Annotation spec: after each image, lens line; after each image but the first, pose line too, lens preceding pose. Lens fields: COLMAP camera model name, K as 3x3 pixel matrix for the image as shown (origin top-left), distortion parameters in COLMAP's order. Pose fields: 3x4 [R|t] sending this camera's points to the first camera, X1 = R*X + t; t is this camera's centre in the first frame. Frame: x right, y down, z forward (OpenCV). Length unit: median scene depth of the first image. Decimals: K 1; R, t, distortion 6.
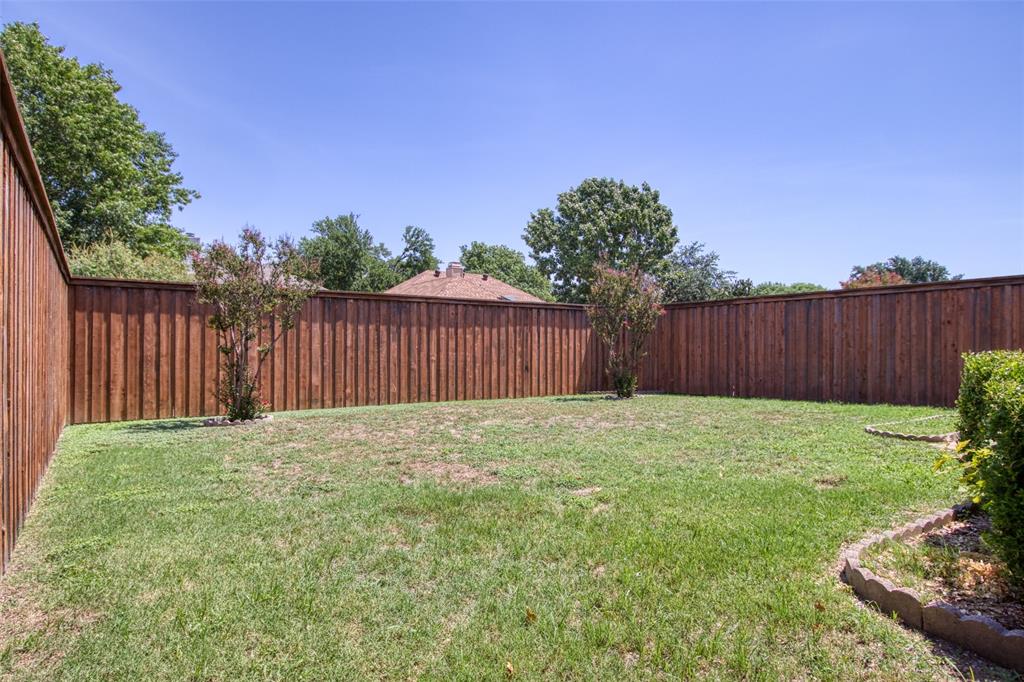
lens RADIAL K [[590.1, 0, 509.0], [0, 590.1, 348.4], [0, 0, 1]] dist [-0.015189, 0.006449]
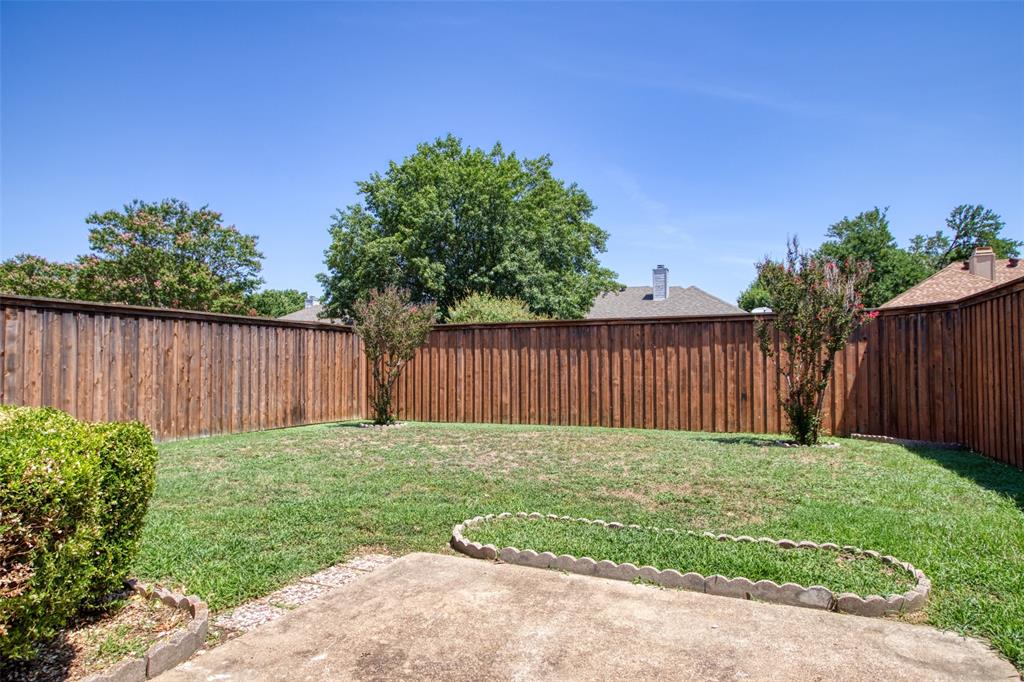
lens RADIAL K [[590.1, 0, 517.4], [0, 590.1, 340.9], [0, 0, 1]] dist [-0.015189, 0.006449]
pose [[0.547625, -0.034852, -0.835998, 0.598069], [0.006739, 0.999283, -0.037245, -0.015955], [0.836697, 0.014763, 0.547468, 0.338569]]
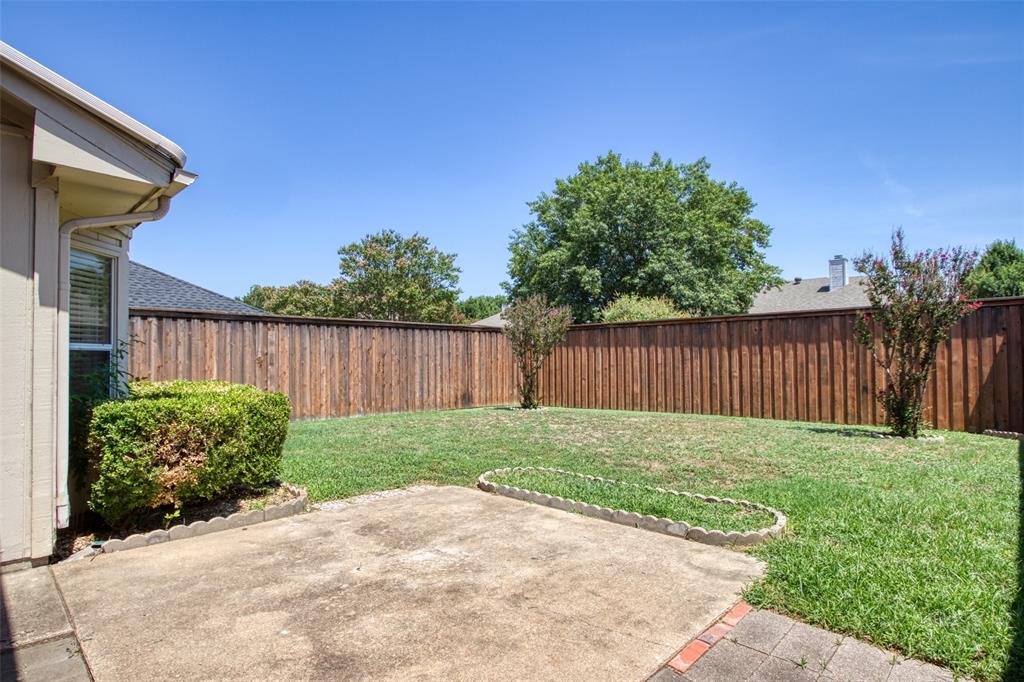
lens RADIAL K [[547.3, 0, 516.1], [0, 547.3, 343.2], [0, 0, 1]] dist [-0.021859, 0.007168]
pose [[0.230625, -0.031229, -0.972541, 0.723093], [0.012393, 0.999498, -0.029156, -0.014991], [0.972964, -0.005329, 0.230897, 0.407958]]
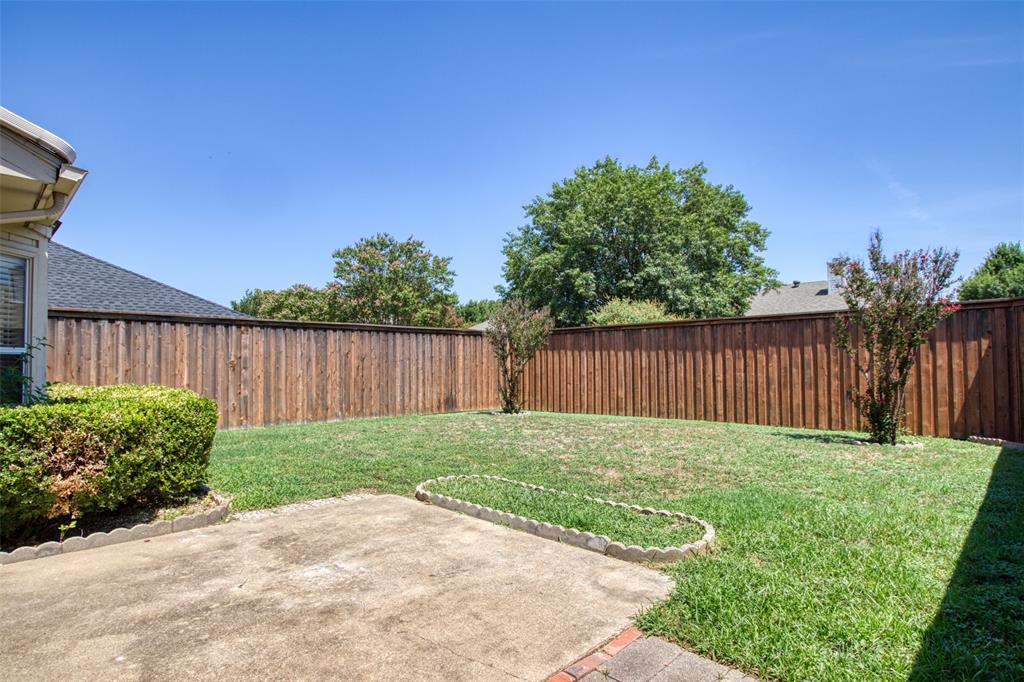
lens RADIAL K [[547.3, 0, 515.9], [0, 547.3, 342.7], [0, 0, 1]] dist [-0.021859, 0.007168]
pose [[0.221009, -0.038761, -0.974501, 0.719725], [0.011864, 0.999243, -0.037055, -0.014764], [0.975200, -0.003372, 0.221301, 0.454387]]
